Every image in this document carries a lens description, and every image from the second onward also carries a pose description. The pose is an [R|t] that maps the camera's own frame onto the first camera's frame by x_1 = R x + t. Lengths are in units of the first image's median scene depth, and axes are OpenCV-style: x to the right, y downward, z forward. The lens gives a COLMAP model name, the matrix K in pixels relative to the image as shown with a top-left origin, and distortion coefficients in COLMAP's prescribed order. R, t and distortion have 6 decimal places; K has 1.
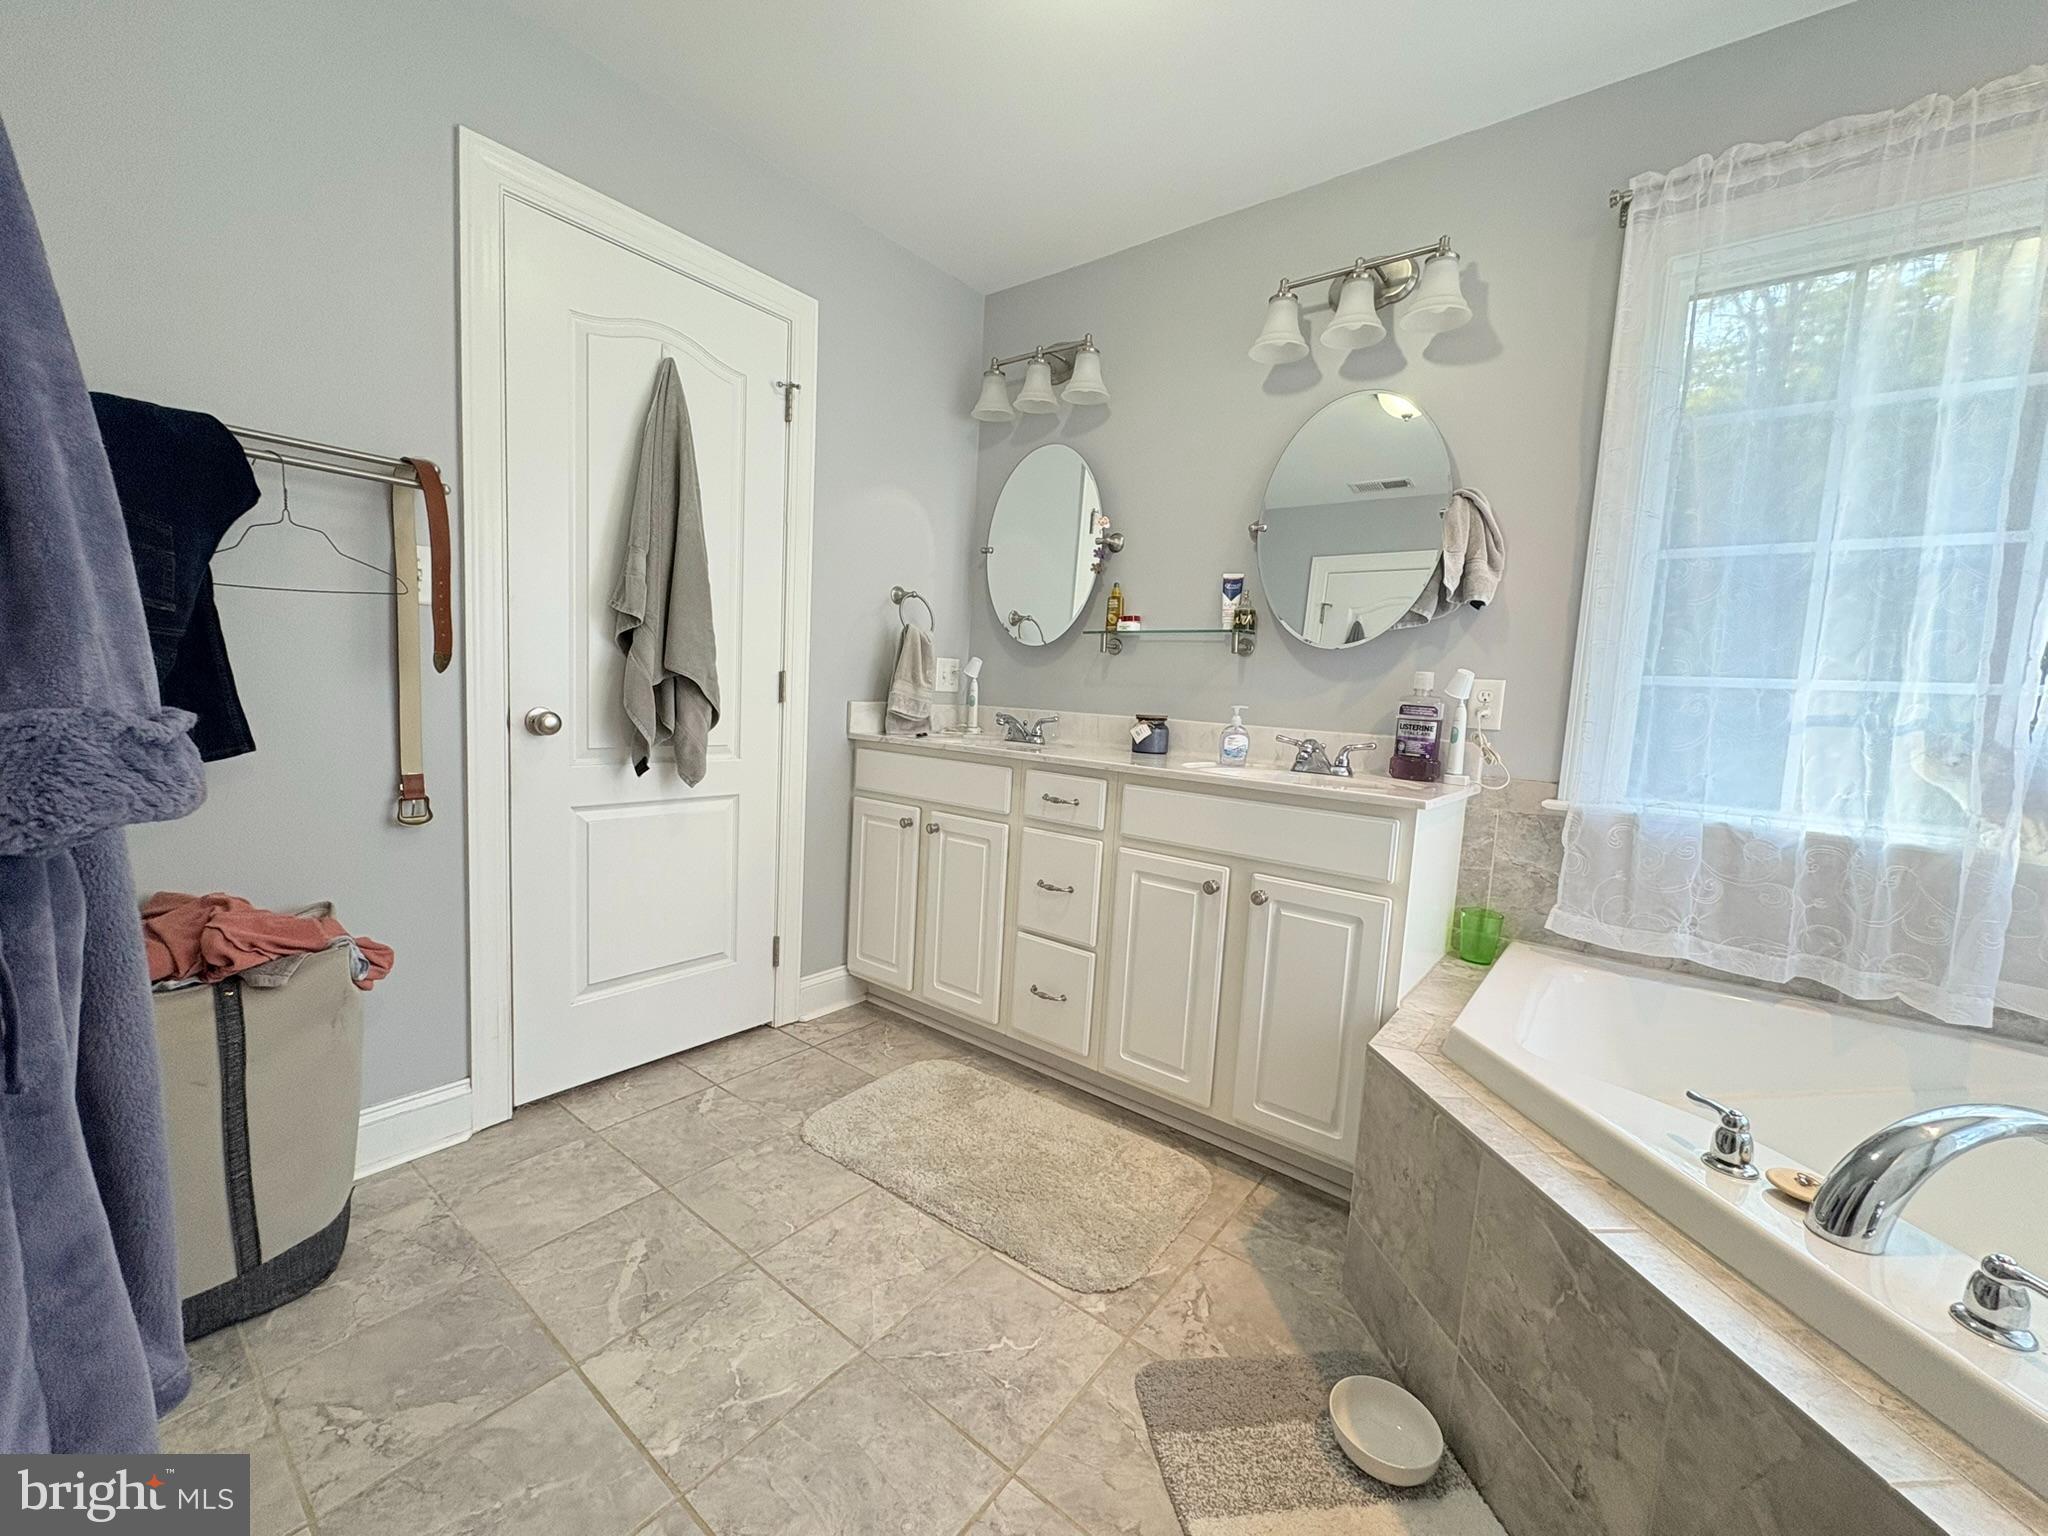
lens RADIAL K [[813.0, 0, 1023.2], [0, 813.0, 768.4], [0, 0, 1]] dist [0.001207, 0.001264]
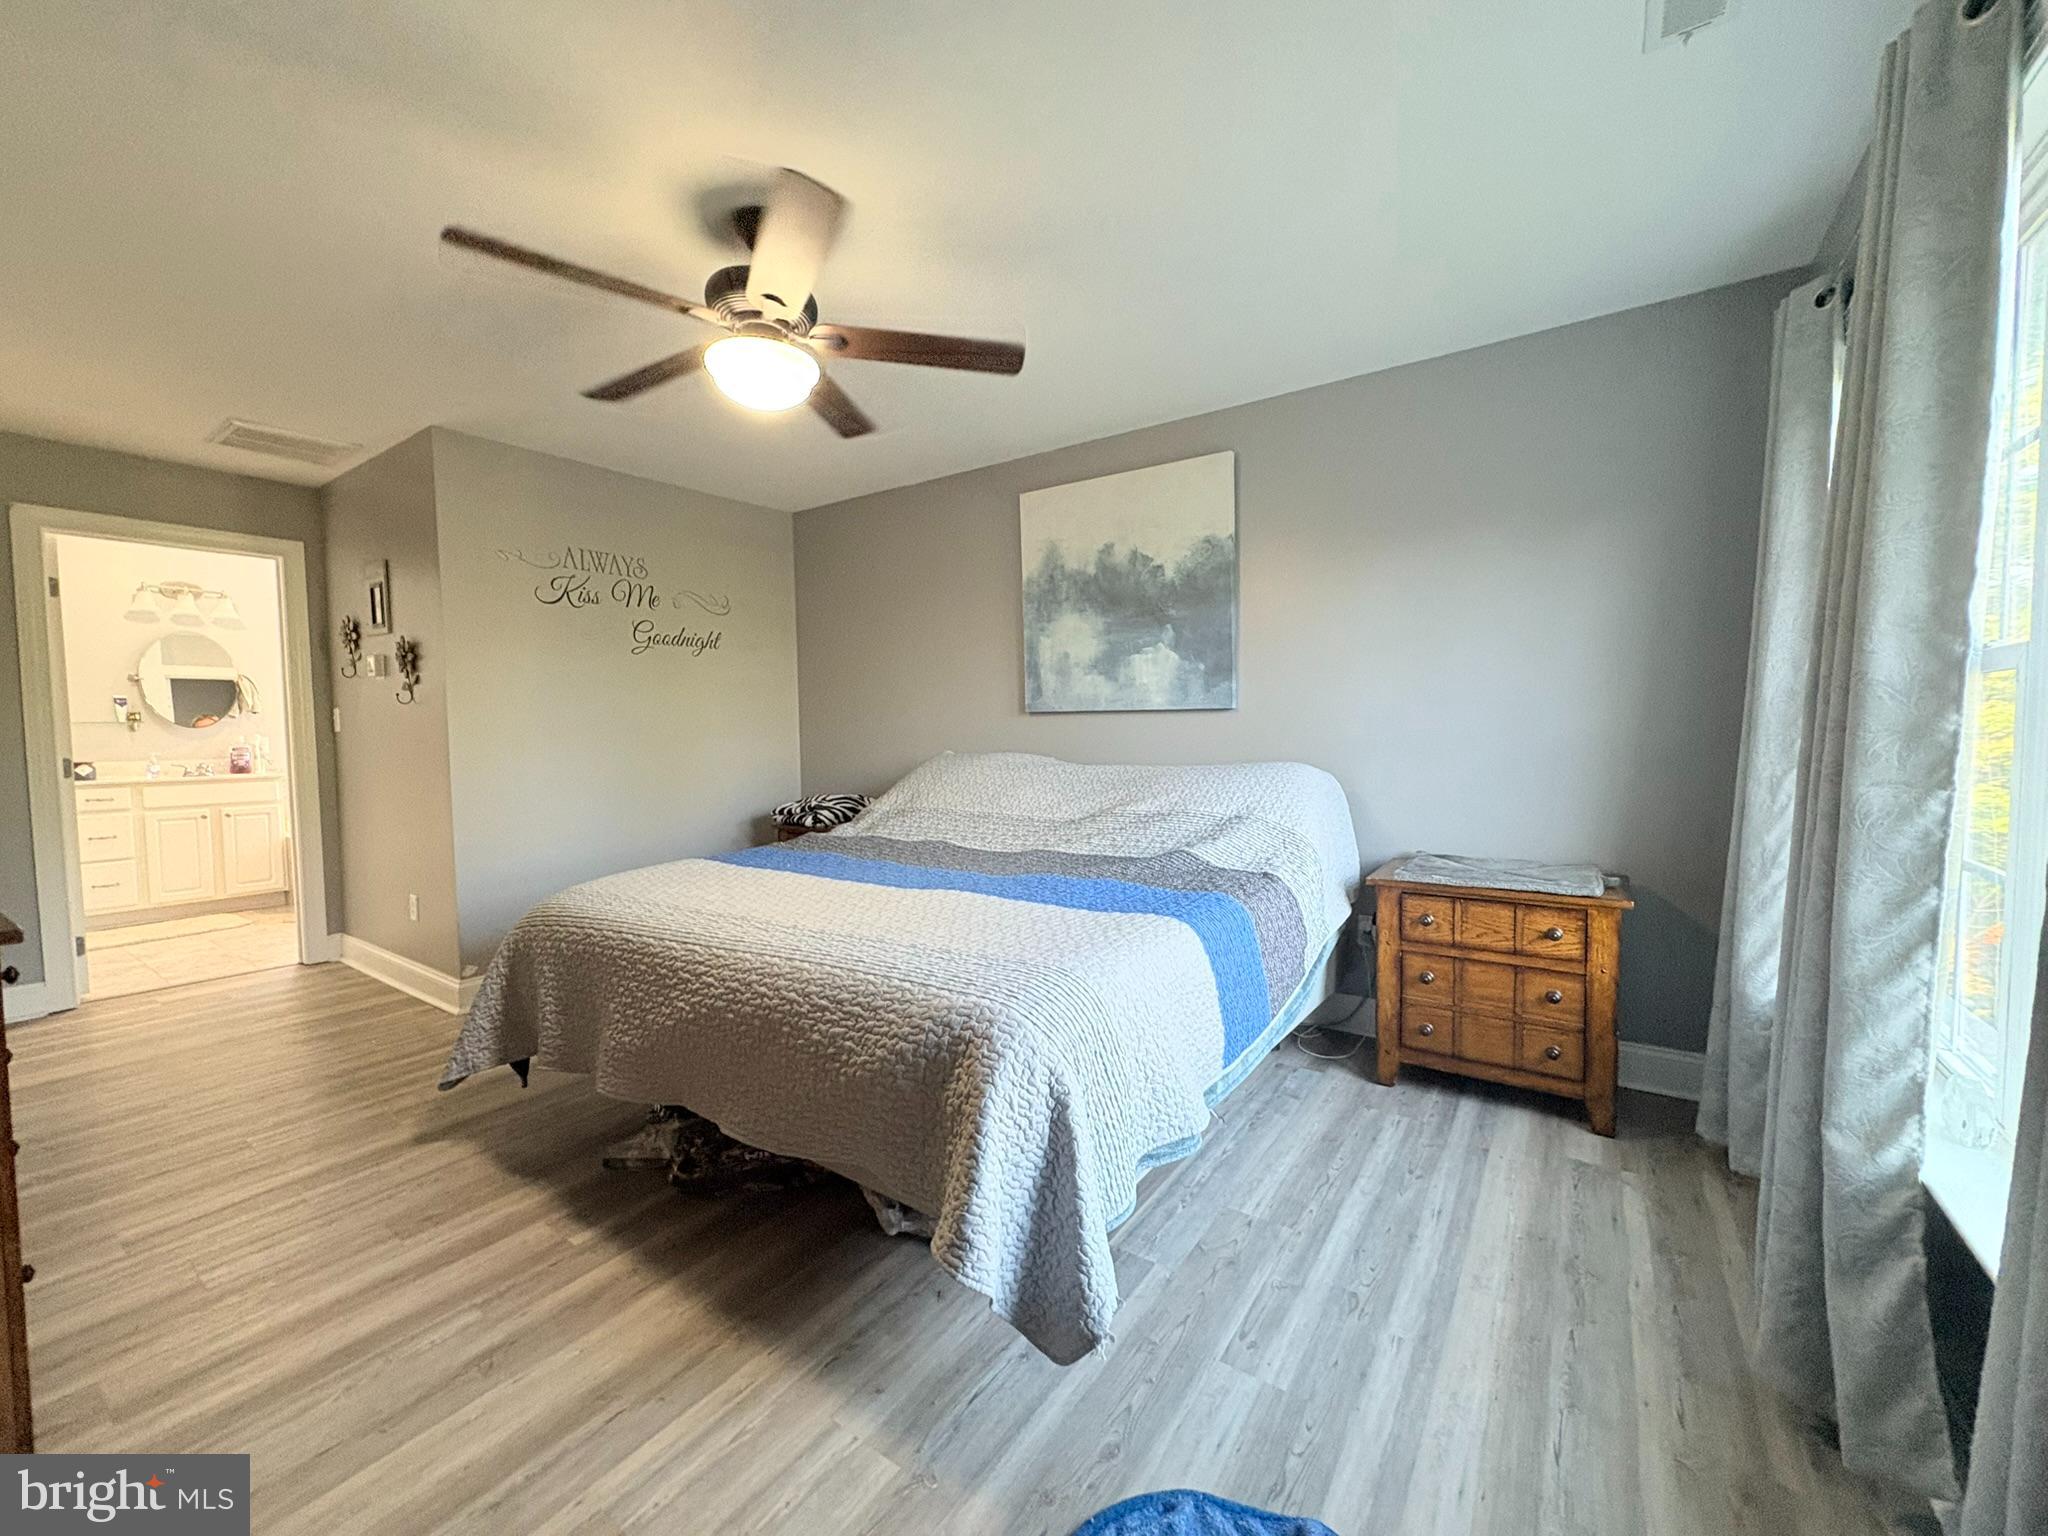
lens RADIAL K [[813.0, 0, 1017.1], [0, 813.0, 779.5], [0, 0, 1]] dist [0.001207, 0.001264]
pose [[-0.049919, -0.120523, 0.991455, -3.116359], [0.101287, 0.986963, 0.125077, -0.058951], [-0.993604, 0.106665, -0.037061, -2.001417]]
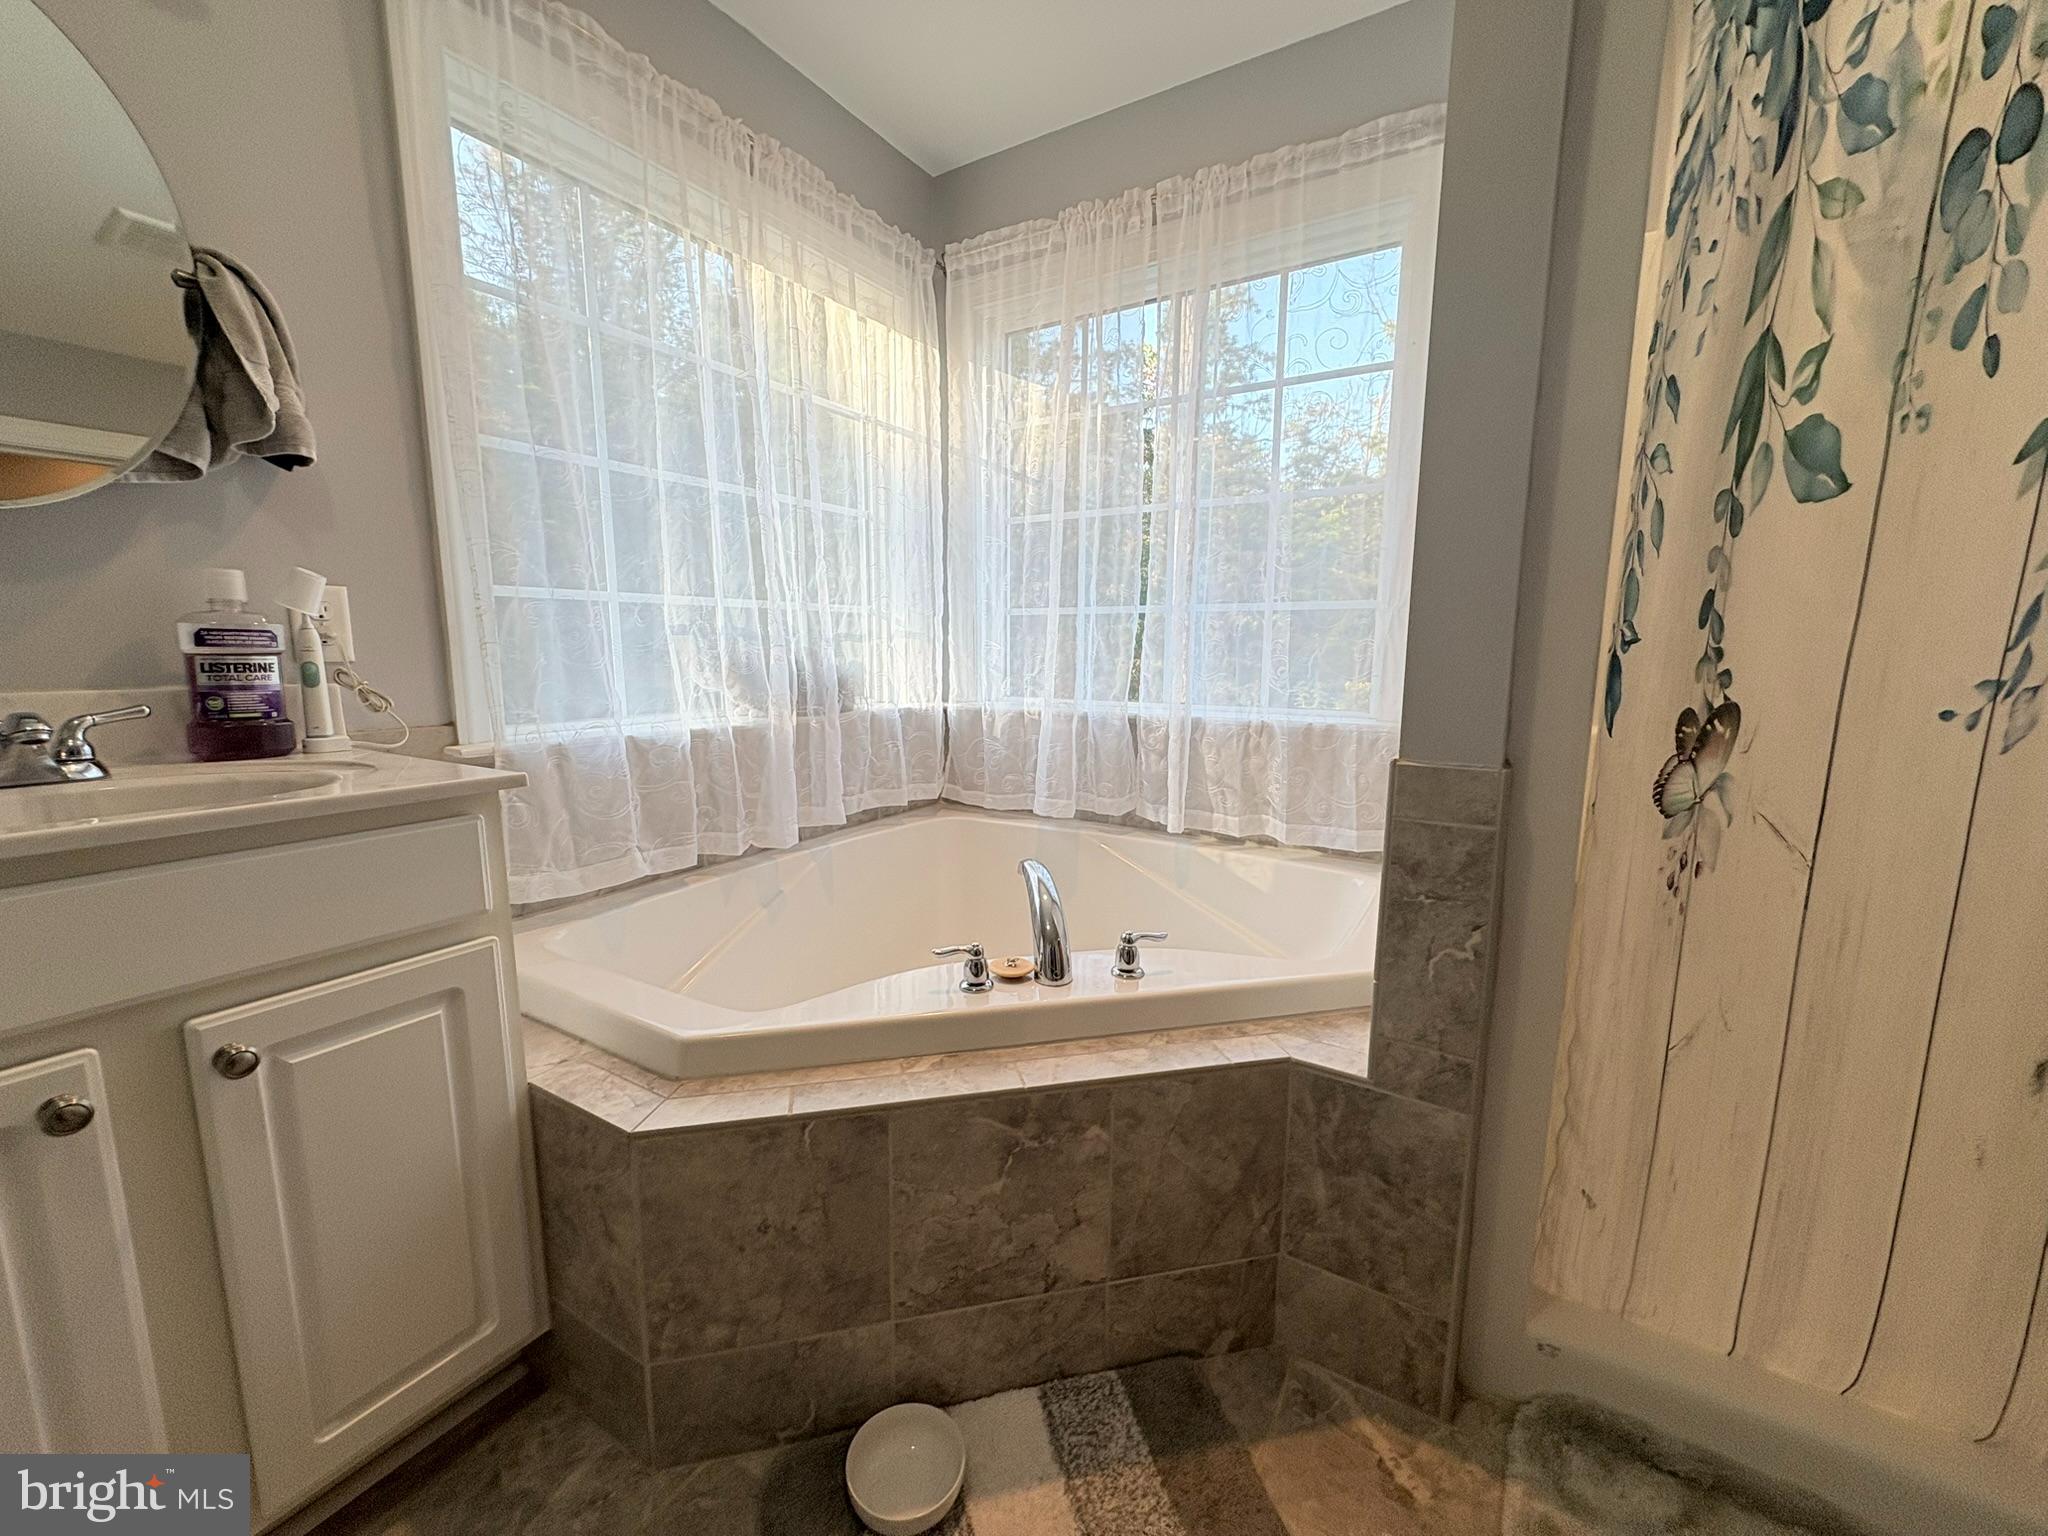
lens RADIAL K [[813.0, 0, 1019.1], [0, 813.0, 769.8], [0, 0, 1]] dist [0.001207, 0.001264]
pose [[-0.120303, -0.201149, 0.972145, -0.194135], [0.088767, 0.973155, 0.212343, -0.065567], [-0.988761, 0.111839, -0.099218, 0.638791]]
